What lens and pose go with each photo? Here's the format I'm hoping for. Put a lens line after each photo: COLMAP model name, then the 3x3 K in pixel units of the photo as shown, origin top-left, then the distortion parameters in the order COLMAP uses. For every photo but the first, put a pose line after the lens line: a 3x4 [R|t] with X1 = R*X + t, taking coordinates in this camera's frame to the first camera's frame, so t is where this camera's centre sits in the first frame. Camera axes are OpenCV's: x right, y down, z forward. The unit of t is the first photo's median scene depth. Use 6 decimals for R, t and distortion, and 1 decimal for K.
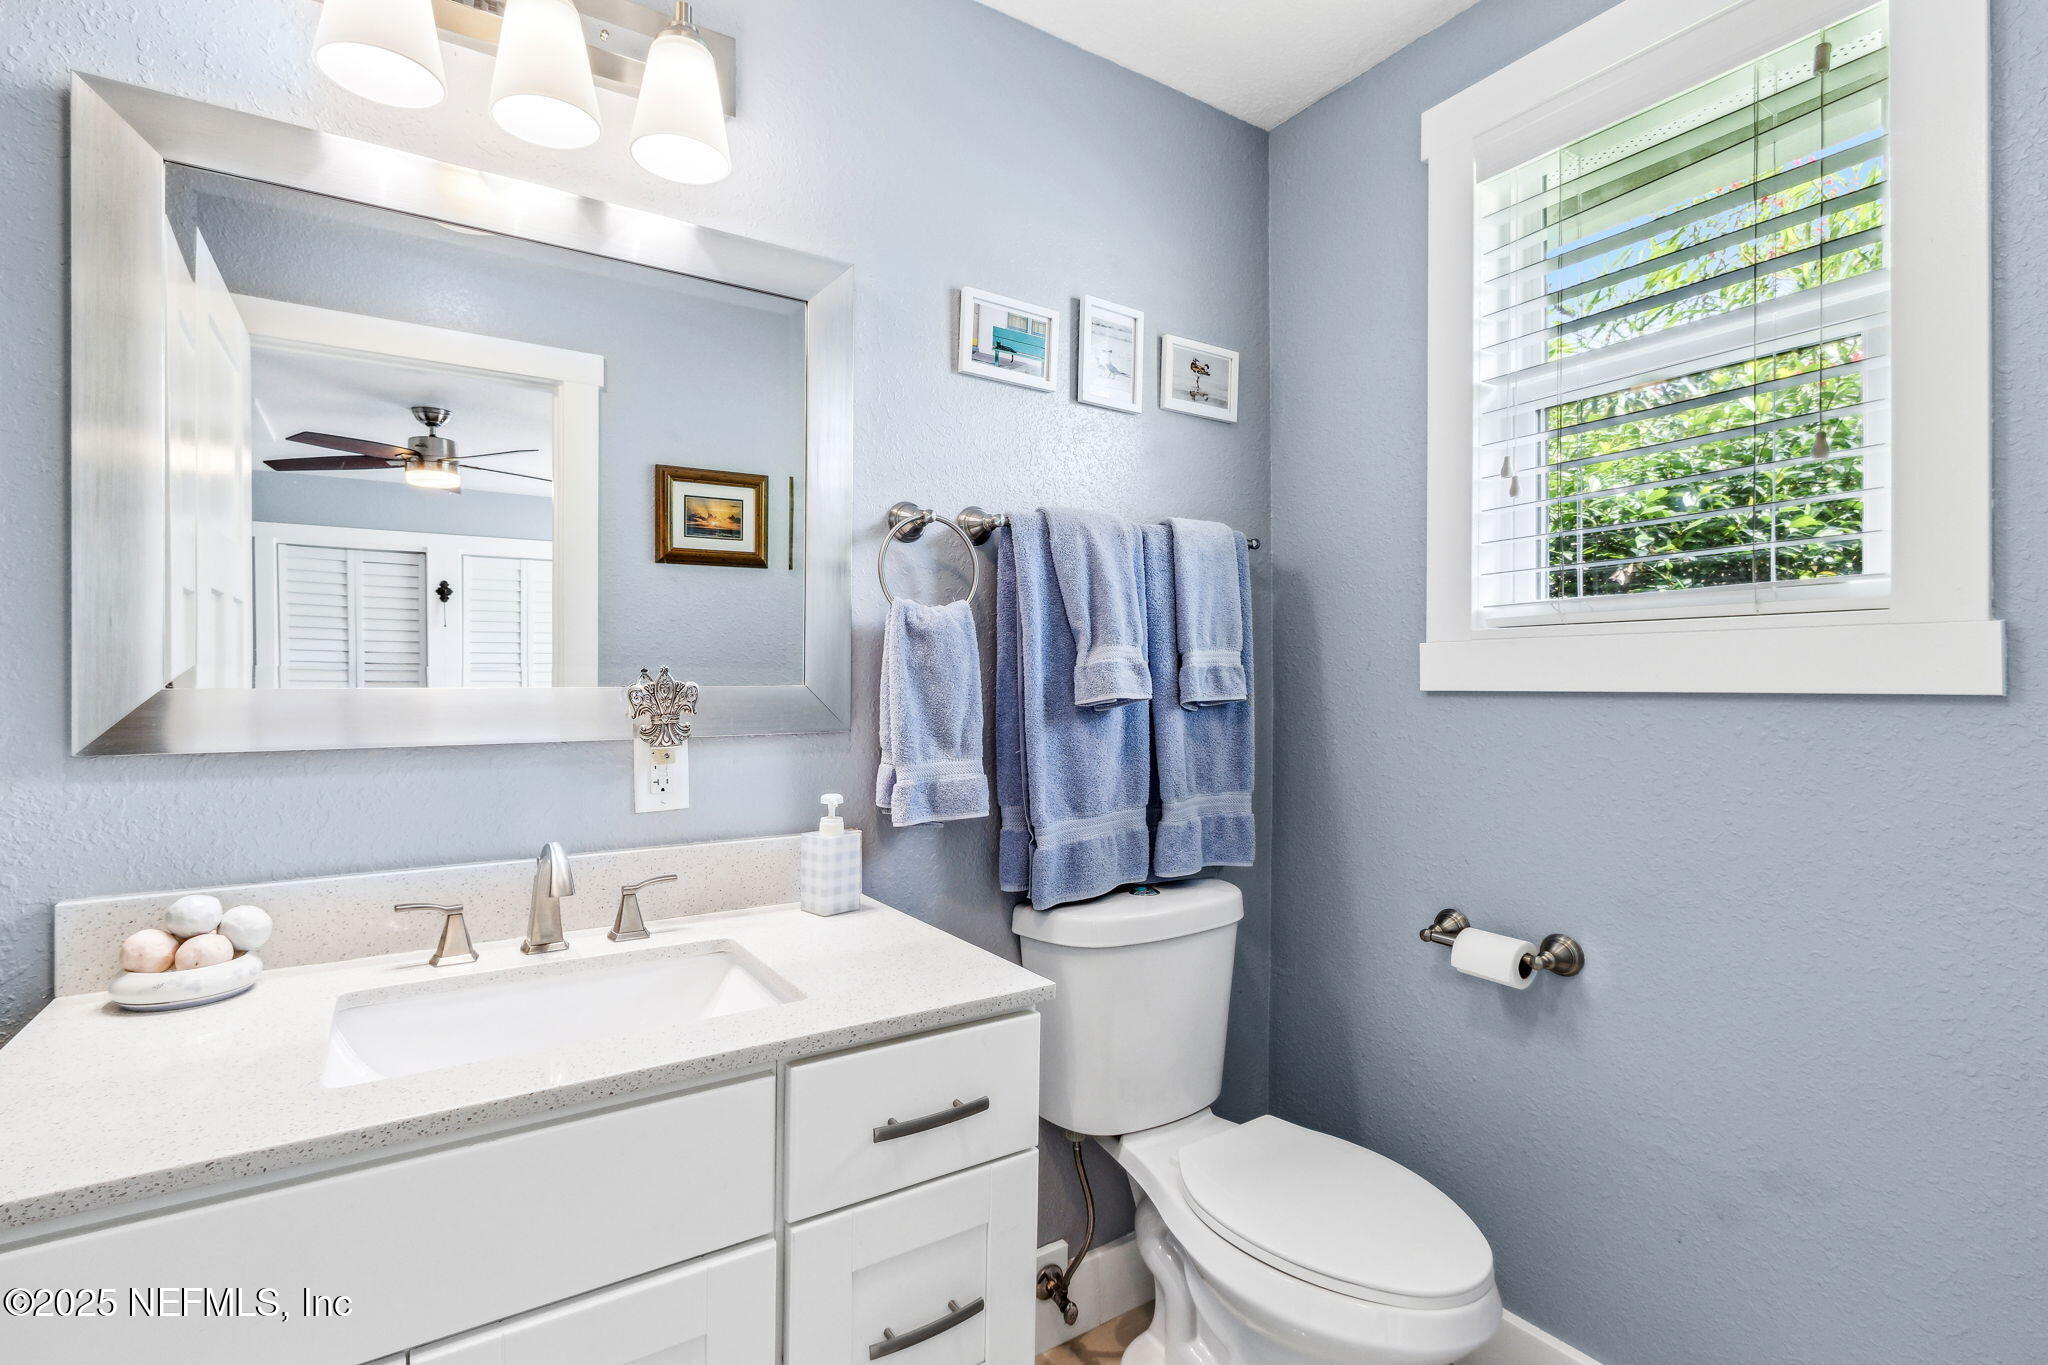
lens RADIAL K [[959.5, 0, 1031.1], [0, 959.5, 686.4], [0, 0, 1]] dist [0.001759, -0.002348]
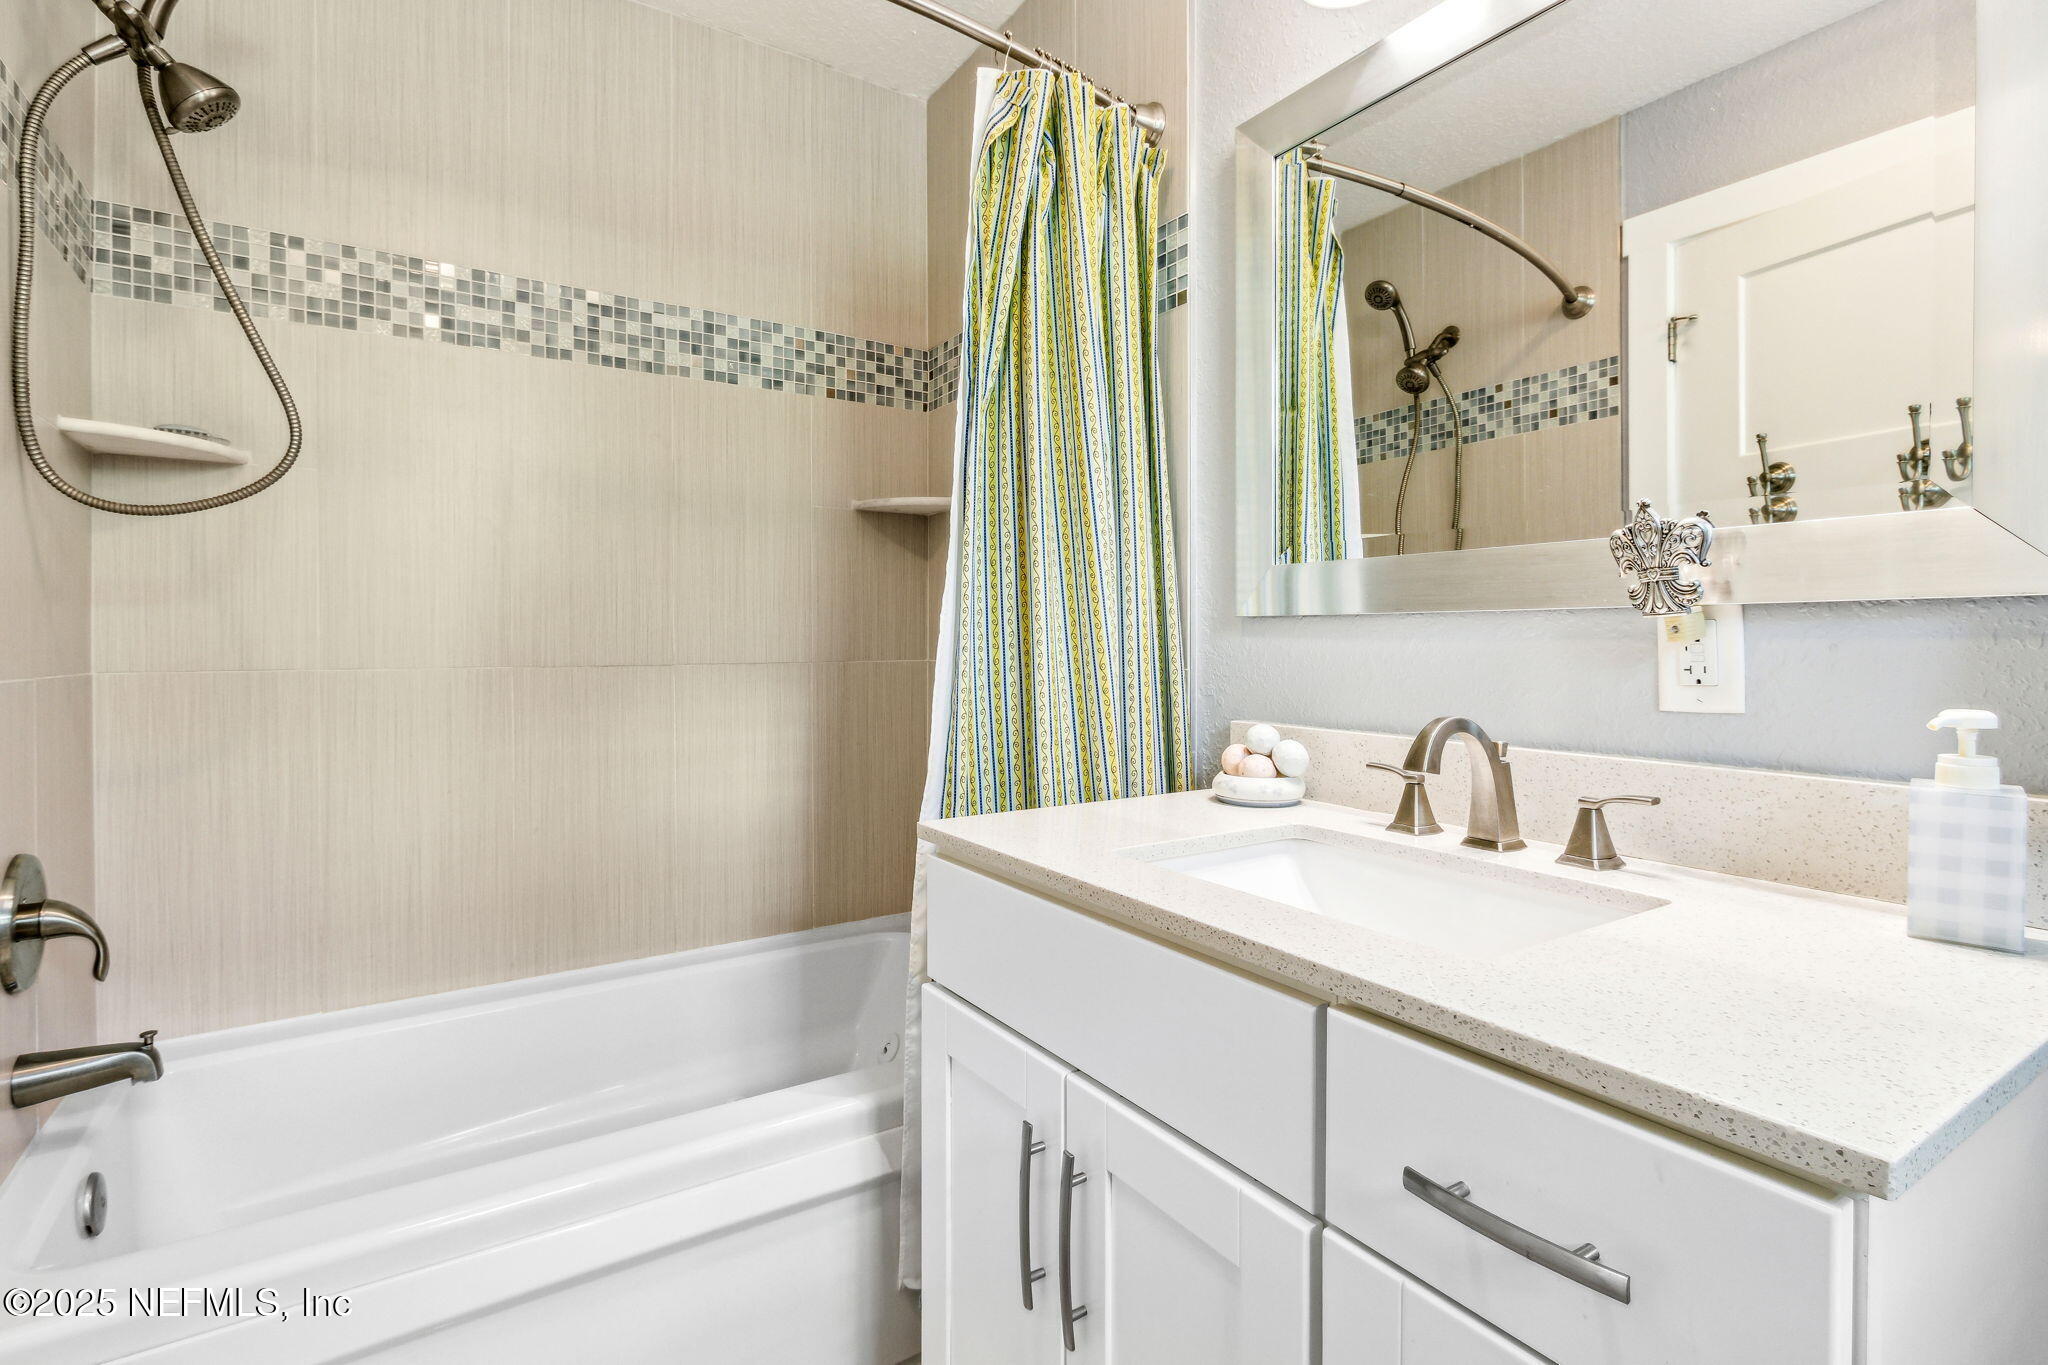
lens RADIAL K [[959.5, 0, 1017.2], [0, 959.5, 682.6], [0, 0, 1]] dist [0.001759, -0.002348]
pose [[-0.020169, 0.041597, -0.998931, 0.275610], [-0.003614, 0.999125, 0.041678, 0.070927], [0.999790, 0.004451, -0.020001, 0.456572]]
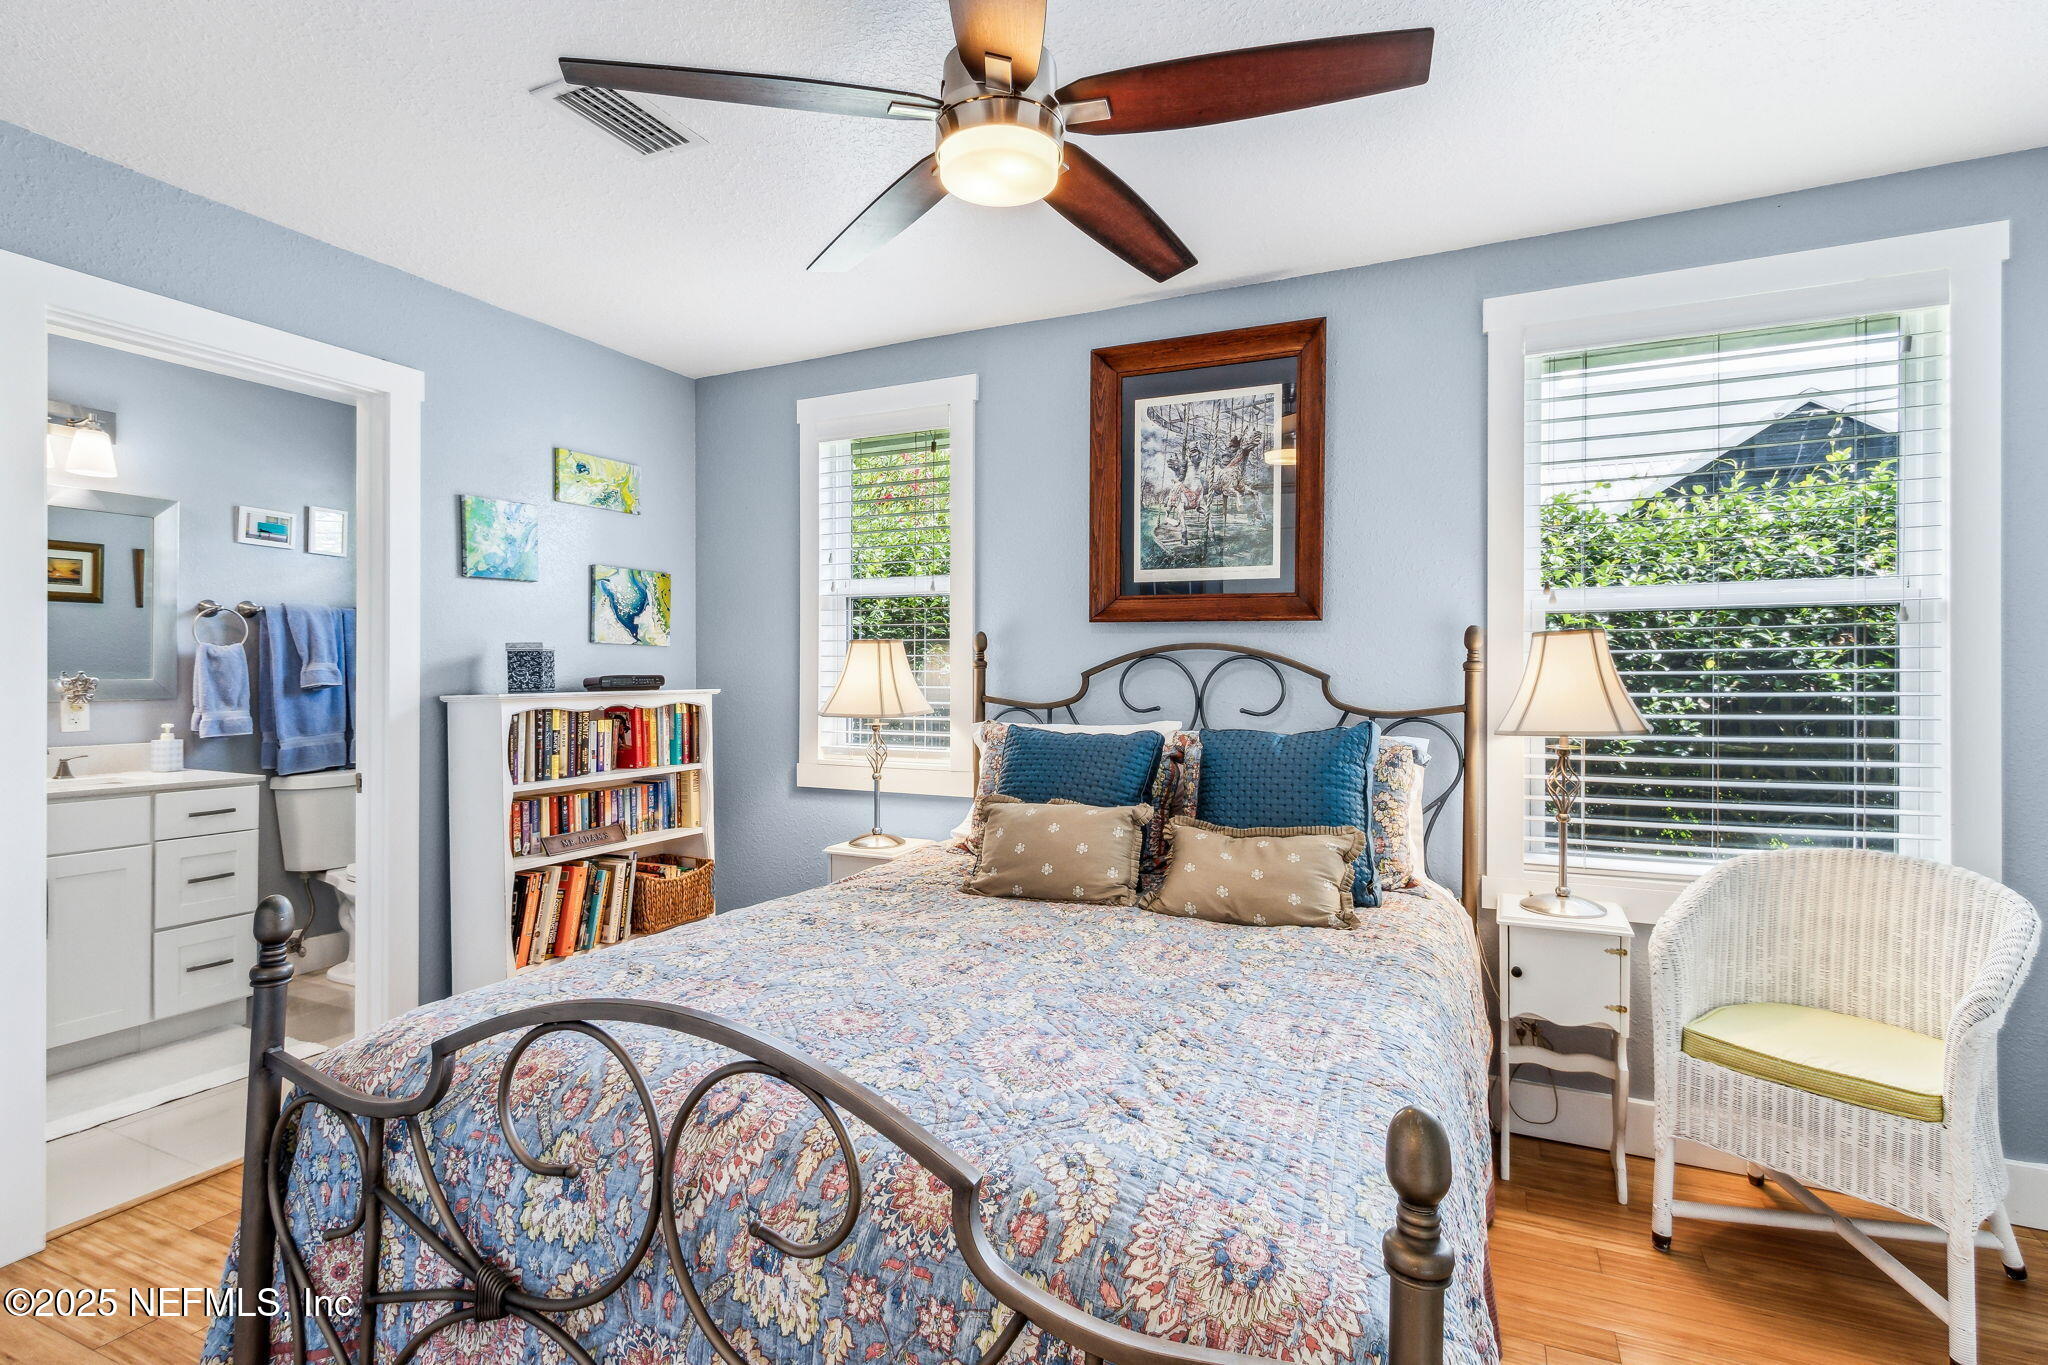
lens RADIAL K [[959.5, 0, 1017.4], [0, 959.5, 684.8], [0, 0, 1]] dist [0.001759, -0.002348]
pose [[0.857174, -0.002410, 0.515021, 0.352978], [0.000578, 0.999993, 0.003716, 0.004132], [-0.515026, -0.002888, 0.857170, -1.997281]]
